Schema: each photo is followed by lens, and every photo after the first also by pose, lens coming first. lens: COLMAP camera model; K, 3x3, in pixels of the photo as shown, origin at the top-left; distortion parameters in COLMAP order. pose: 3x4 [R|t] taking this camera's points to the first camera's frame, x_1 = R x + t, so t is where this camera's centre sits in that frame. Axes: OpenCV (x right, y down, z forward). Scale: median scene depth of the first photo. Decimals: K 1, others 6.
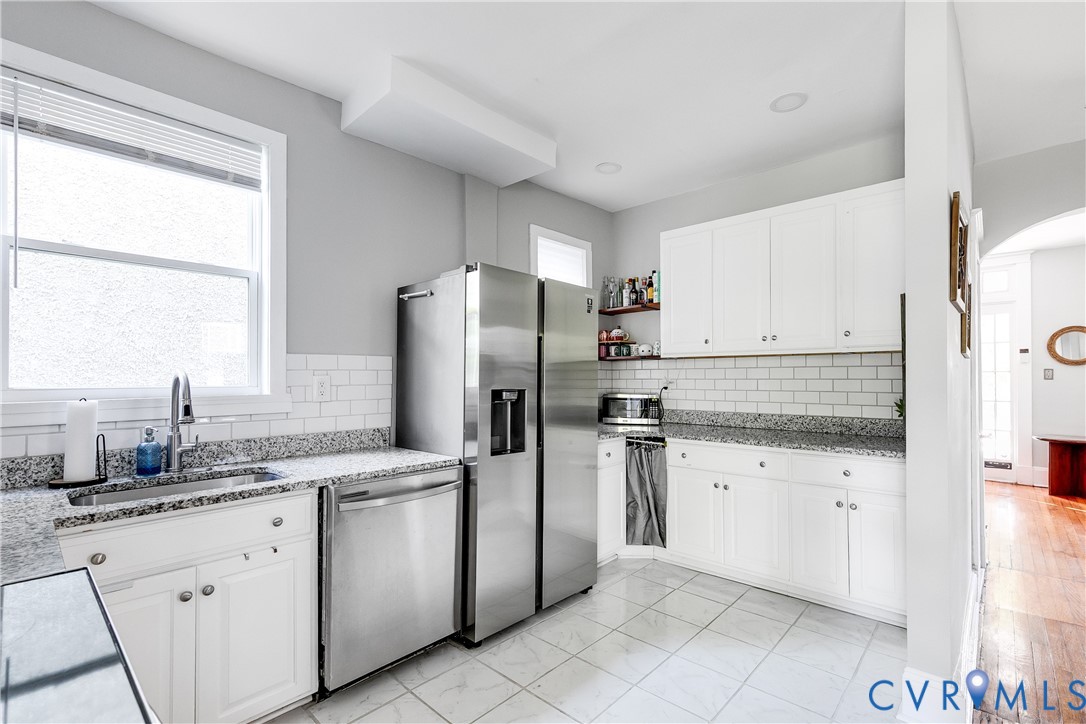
lens RADIAL K [[493.1, 0, 550.3], [0, 493.1, 375.2], [0, 0, 1]] dist [0.005318, -0.001150]
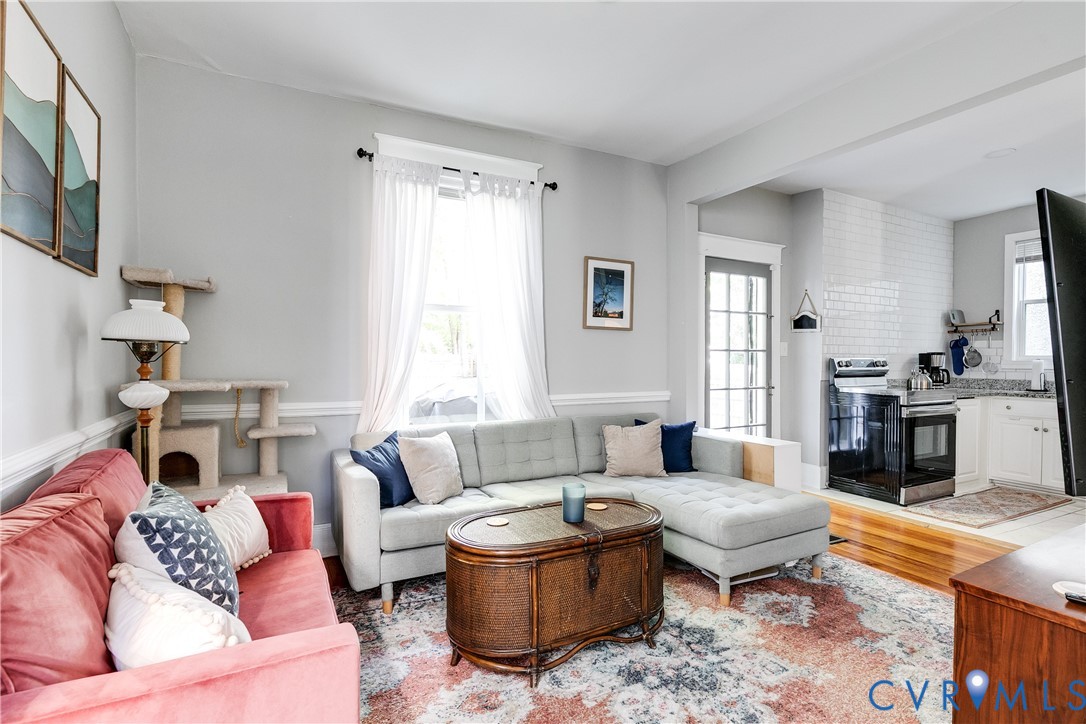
lens RADIAL K [[546.2, 0, 536.6], [0, 546.2, 363.4], [0, 0, 1]] dist [-0.004528, 0.002141]
pose [[-0.339383, 0.005627, -0.940632, 1.918186], [-0.000892, 0.999980, 0.006304, 0.038319], [0.940648, 0.002979, -0.339371, -0.373271]]
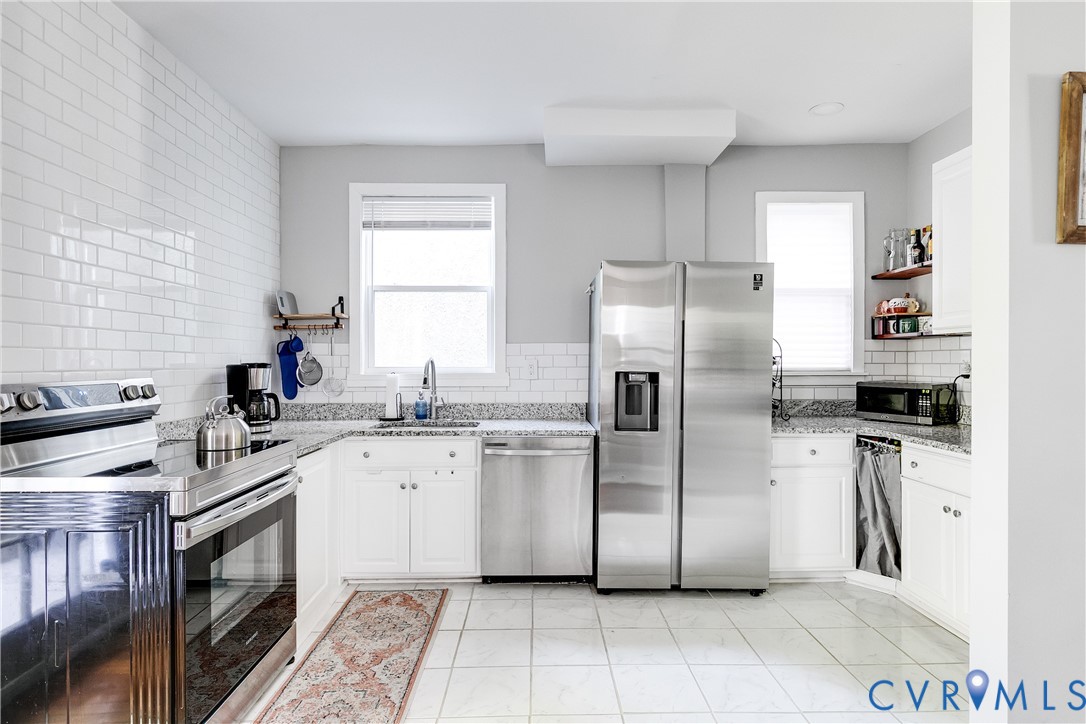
lens RADIAL K [[568.7, 0, 546.6], [0, 568.7, 366.8], [0, 0, 1]] dist [0.002604, -0.000822]
pose [[0.689409, 0.007804, -0.724330, 0.660871], [0.002902, 0.999904, 0.013536, 0.000066], [0.724366, -0.011434, 0.689321, -0.007987]]
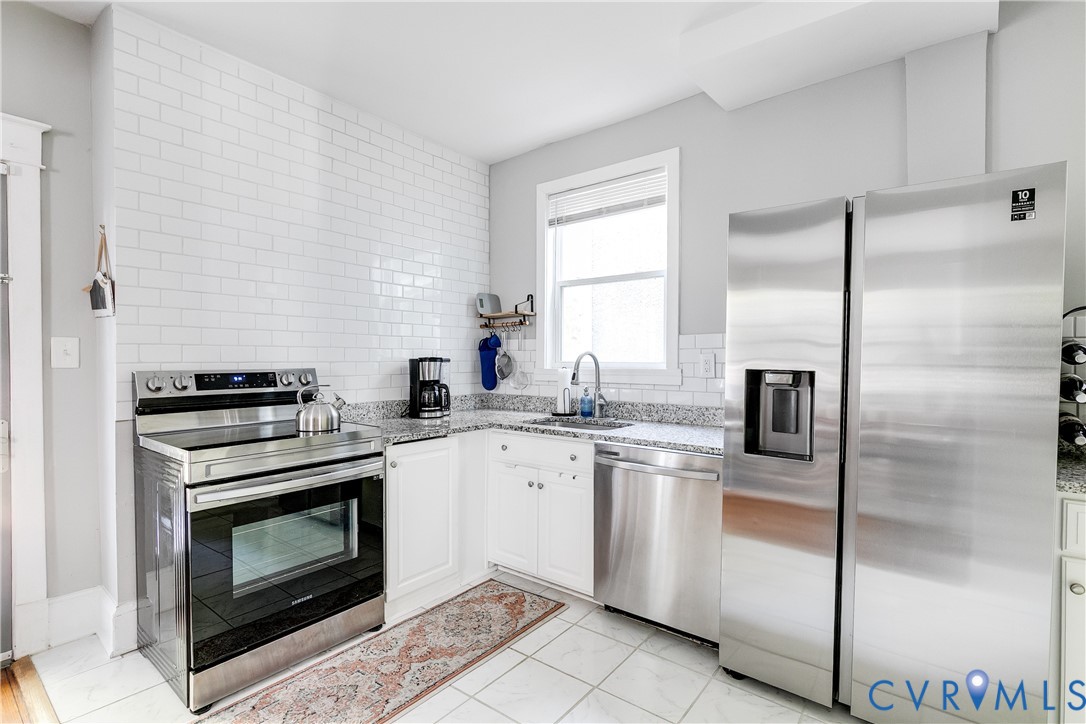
lens RADIAL K [[516.8, 0, 545.9], [0, 516.8, 366.0], [0, 0, 1]] dist [-0.000250, -0.001229]
pose [[0.072458, 0.016566, -0.997234, 0.637585], [0.003653, 0.999851, 0.016874, 0.007646], [0.997365, -0.004866, 0.072387, 0.574275]]
